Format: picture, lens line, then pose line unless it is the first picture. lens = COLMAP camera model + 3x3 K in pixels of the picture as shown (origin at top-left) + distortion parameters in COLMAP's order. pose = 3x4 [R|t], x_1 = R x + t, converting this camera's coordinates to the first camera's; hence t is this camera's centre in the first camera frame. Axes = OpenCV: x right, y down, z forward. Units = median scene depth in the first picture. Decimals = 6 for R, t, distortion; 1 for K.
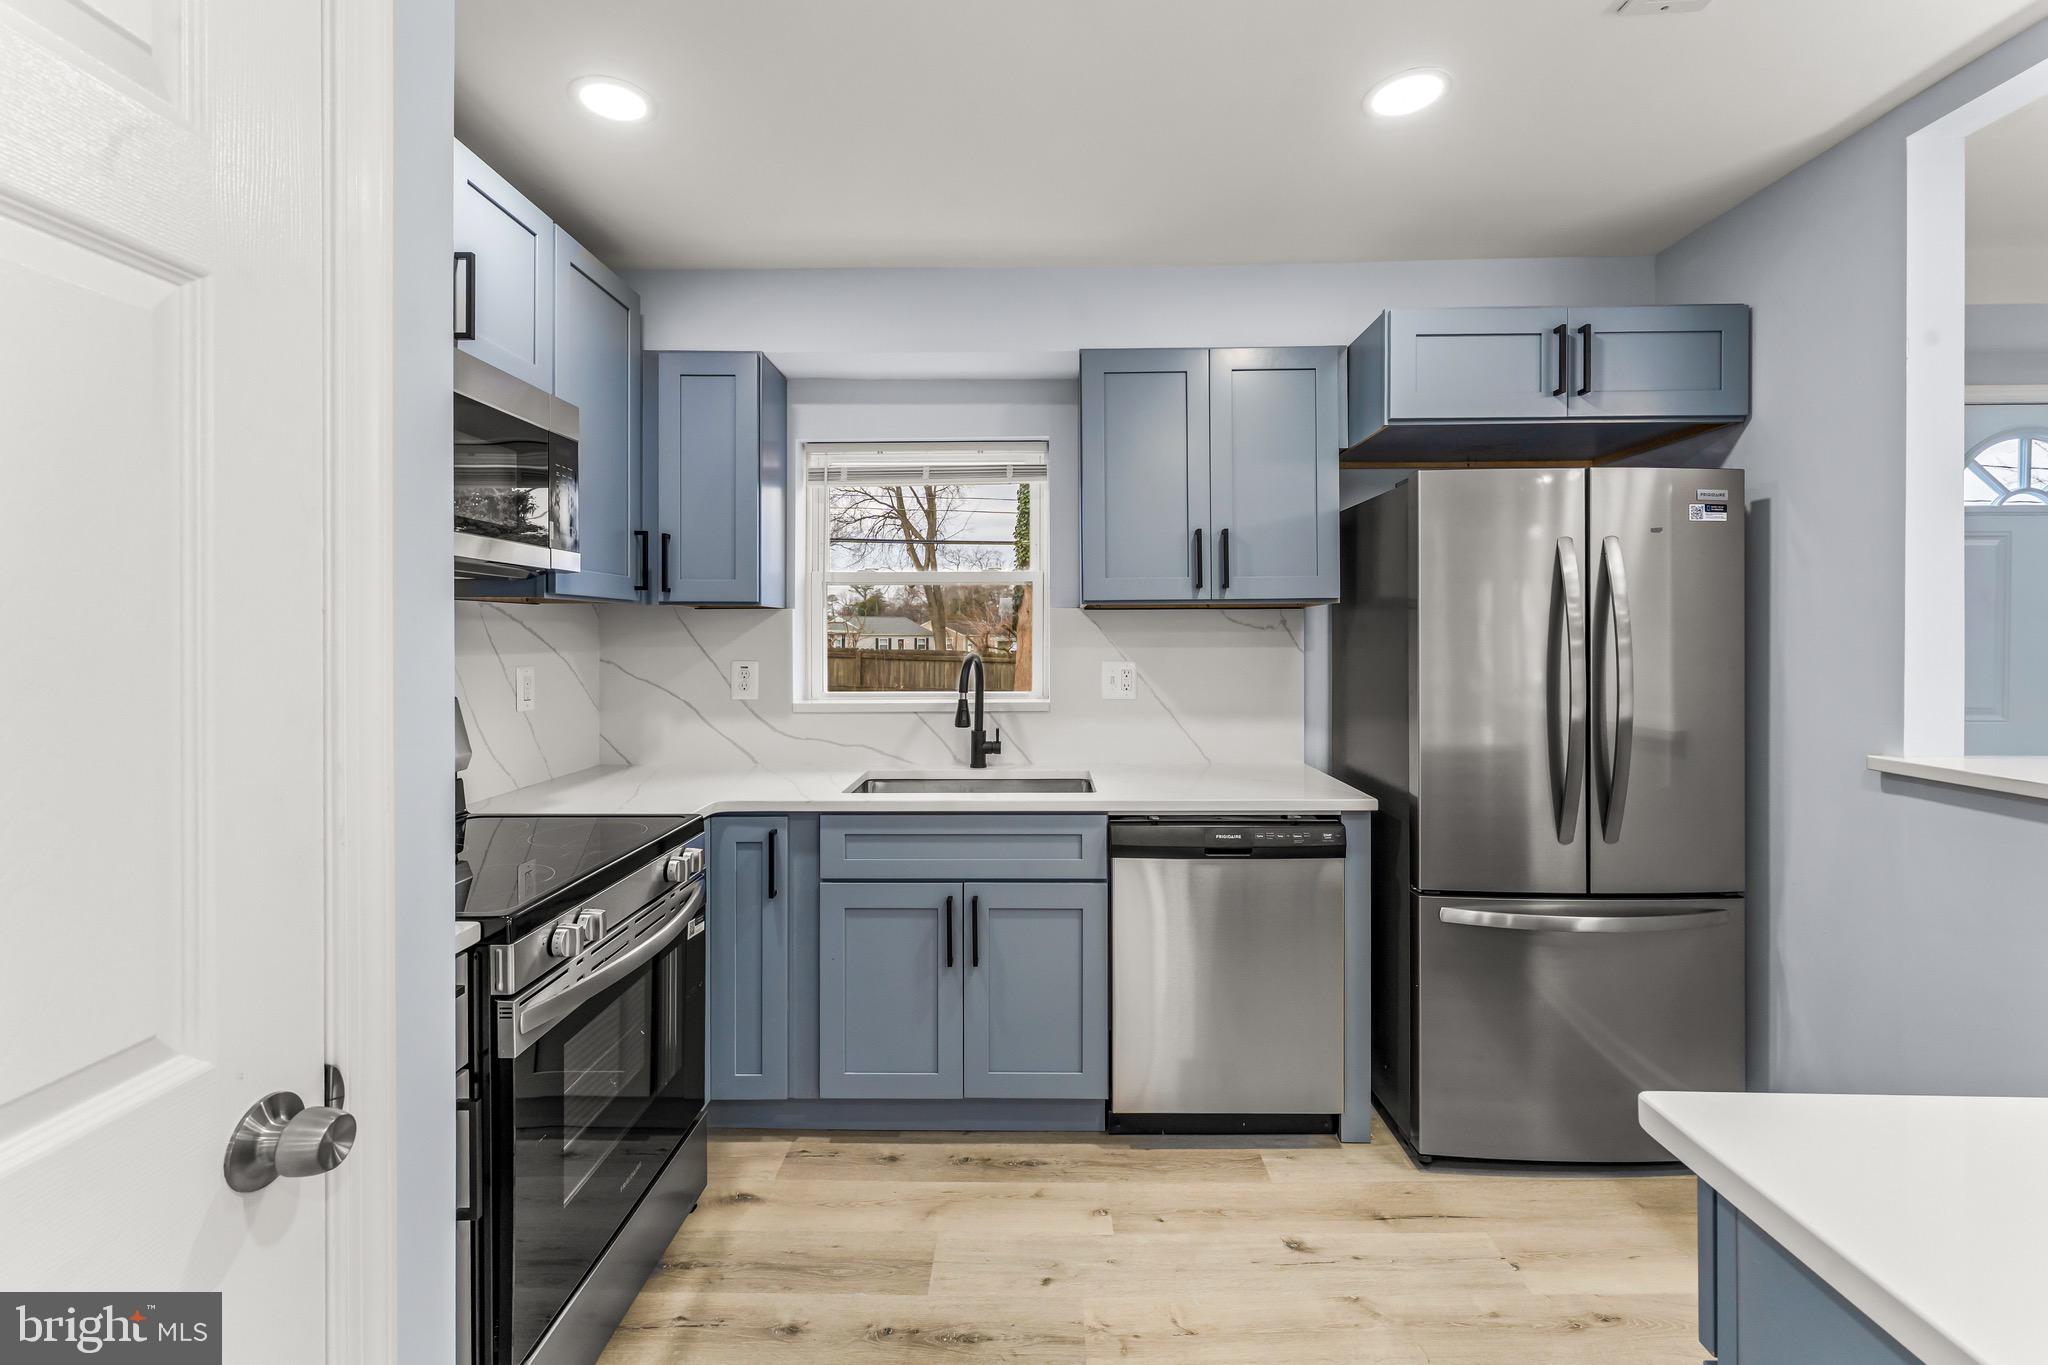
lens RADIAL K [[881.9, 0, 1025.1], [0, 881.9, 631.7], [0, 0, 1]] dist [0.004834, -0.000050]
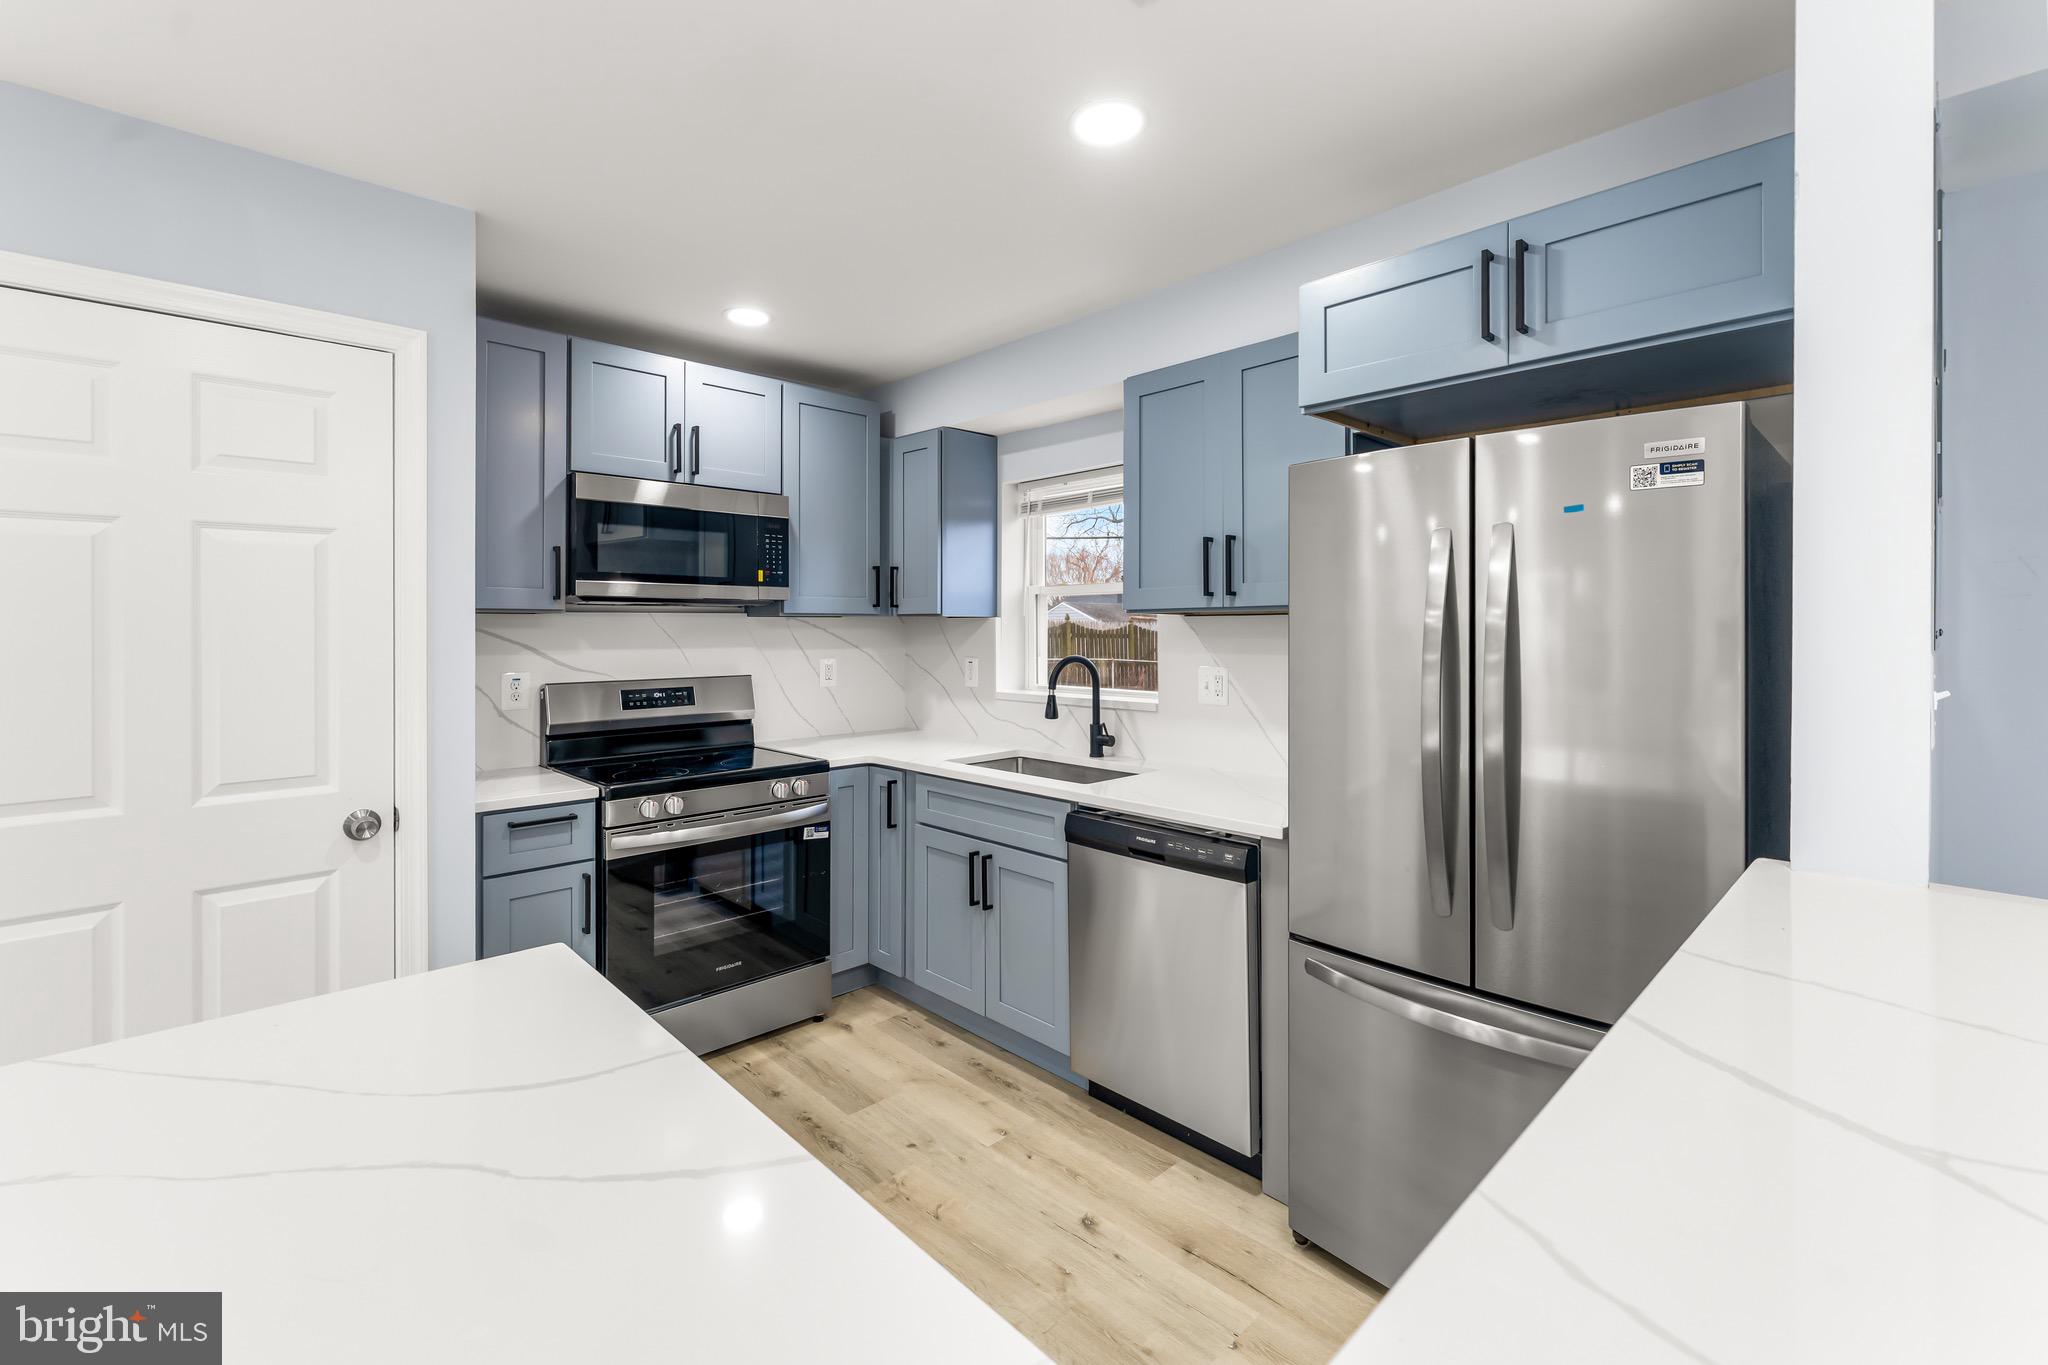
lens RADIAL K [[881.9, 0, 1005.5], [0, 881.9, 615.9], [0, 0, 1]] dist [0.004834, -0.000050]
pose [[0.700125, -0.008630, -0.713968, 0.826188], [0.003139, 0.999954, -0.009009, -0.020462], [0.714013, 0.004066, 0.700121, 0.151471]]
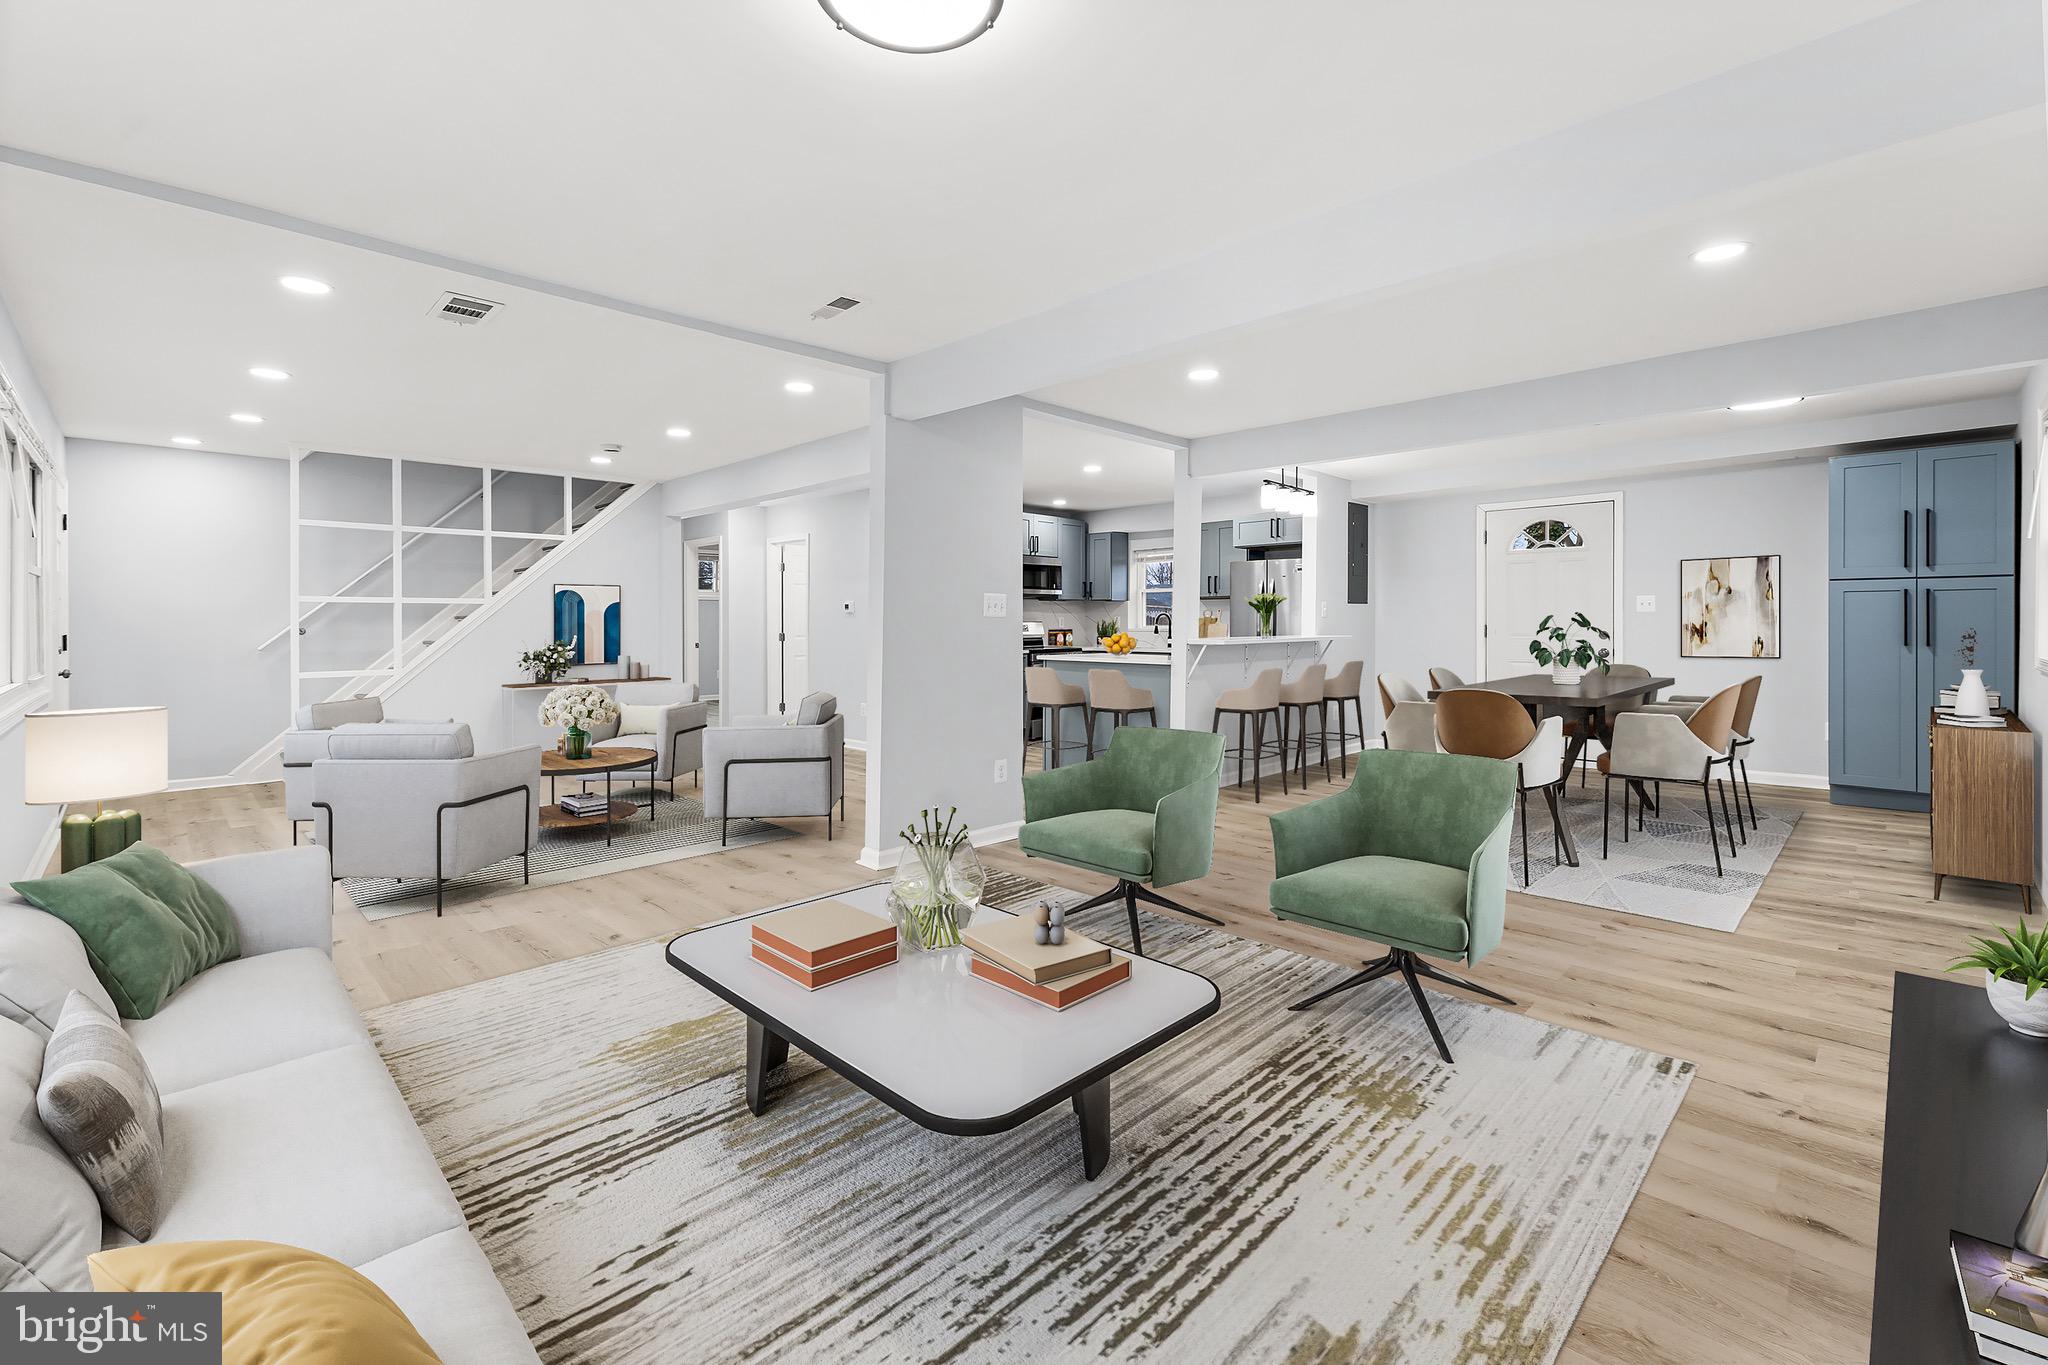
lens RADIAL K [[881.9, 0, 1009.2], [0, 881.9, 631.2], [0, 0, 1]] dist [0.004834, -0.000050]
pose [[0.718667, 0.003019, -0.695348, 2.233897], [0.000626, 0.999987, 0.004989, 0.087842], [0.695354, -0.004020, 0.718656, -2.218811]]
